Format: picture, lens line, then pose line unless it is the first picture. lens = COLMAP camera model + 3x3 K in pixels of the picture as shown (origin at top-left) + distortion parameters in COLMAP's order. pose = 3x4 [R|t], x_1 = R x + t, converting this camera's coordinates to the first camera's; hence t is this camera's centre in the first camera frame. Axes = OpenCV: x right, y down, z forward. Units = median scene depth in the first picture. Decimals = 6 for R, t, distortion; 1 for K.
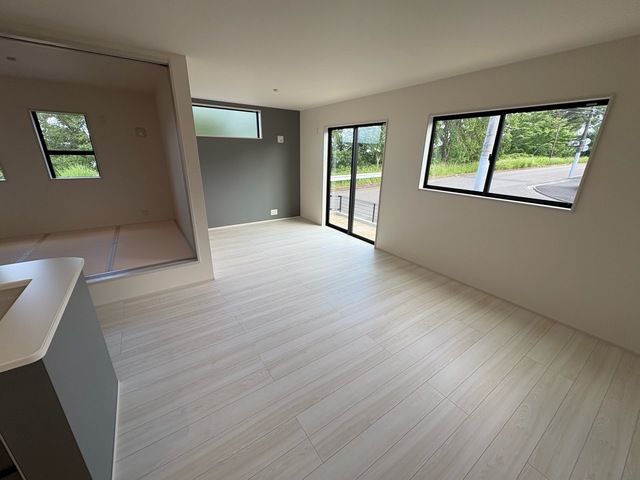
lens RADIAL K [[254.3, 0, 320.0], [0, 254.3, 240.0], [0, 0, 1]] dist [-0.000709, -0.000652]
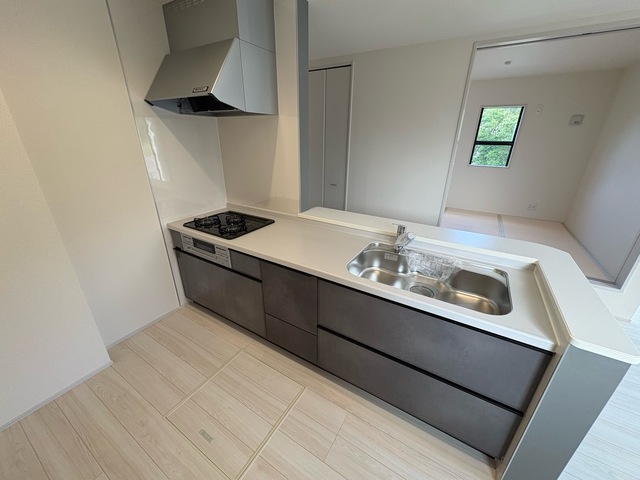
lens RADIAL K [[254.3, 0, 320.0], [0, 254.3, 240.0], [0, 0, 1]] dist [-0.000709, -0.000652]
pose [[0.403377, 0.329665, -0.853585, -0.204584], [-0.298147, 0.929290, 0.218008, 0.038982], [0.865098, 0.166554, 0.473143, -0.123742]]
